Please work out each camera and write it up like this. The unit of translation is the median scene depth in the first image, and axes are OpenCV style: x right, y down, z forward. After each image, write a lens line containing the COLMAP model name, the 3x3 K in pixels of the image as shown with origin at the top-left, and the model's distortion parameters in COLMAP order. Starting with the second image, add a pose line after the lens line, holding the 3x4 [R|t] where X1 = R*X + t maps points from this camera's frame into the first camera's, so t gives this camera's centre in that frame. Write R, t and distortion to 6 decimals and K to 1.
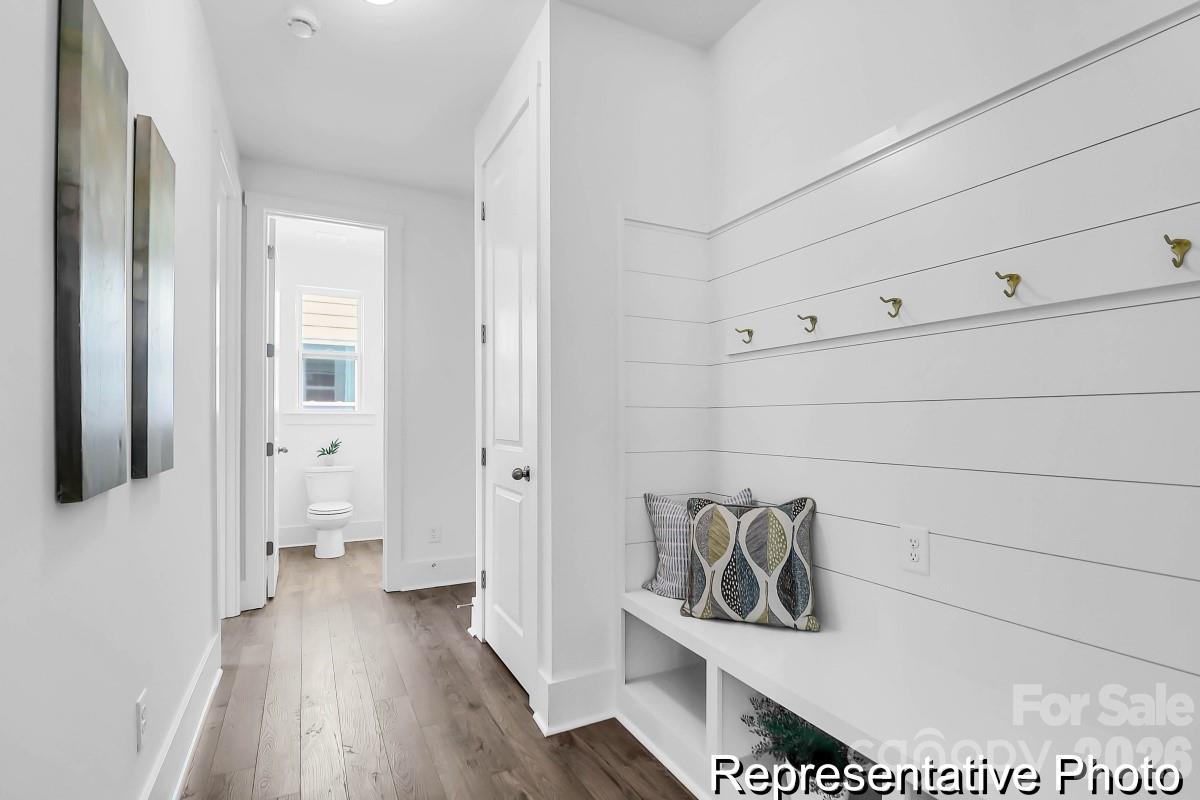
lens RADIAL K [[564.9, 0, 600.0], [0, 564.9, 400.0], [0, 0, 1]] dist [-0.011358, -0.000504]
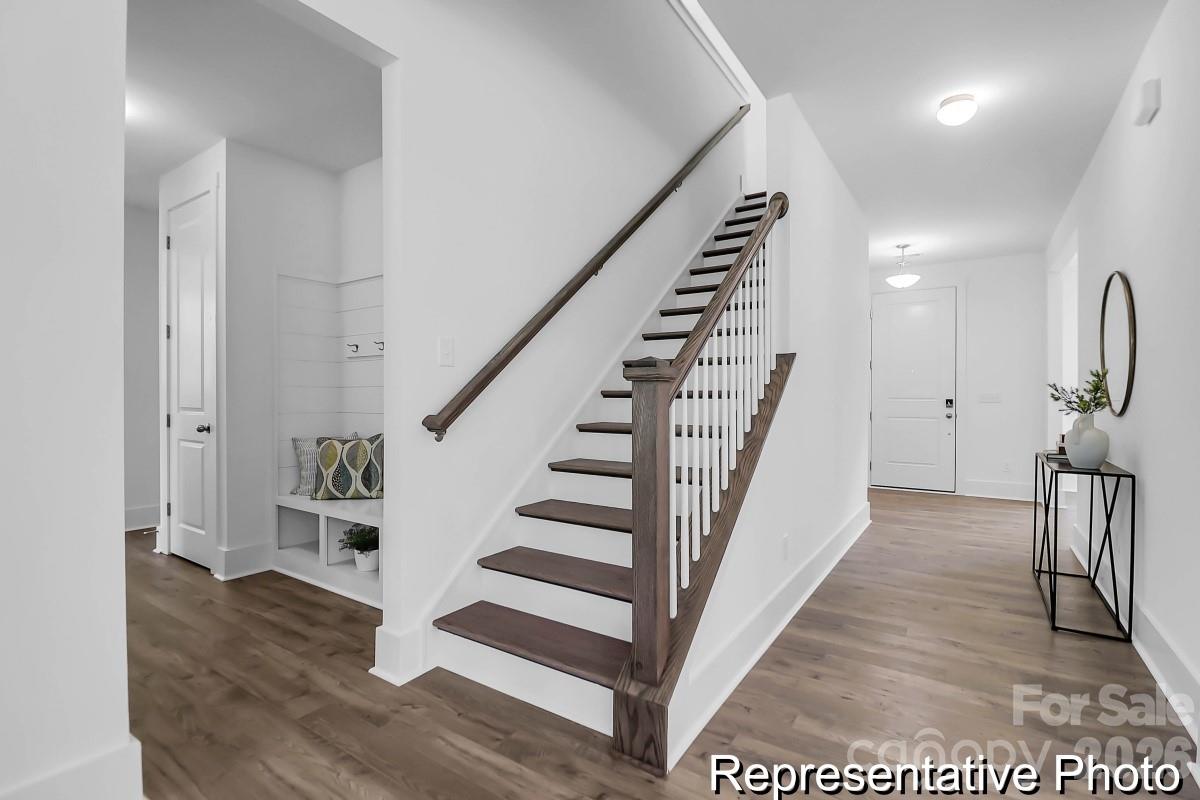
lens RADIAL K [[564.9, 0, 600.0], [0, 564.9, 400.0], [0, 0, 1]] dist [-0.011358, -0.000504]
pose [[0.875914, 0.001666, 0.482465, 0.085249], [-0.019713, 0.999283, 0.032338, -0.023206], [-0.482065, -0.037836, 0.875318, -1.070558]]
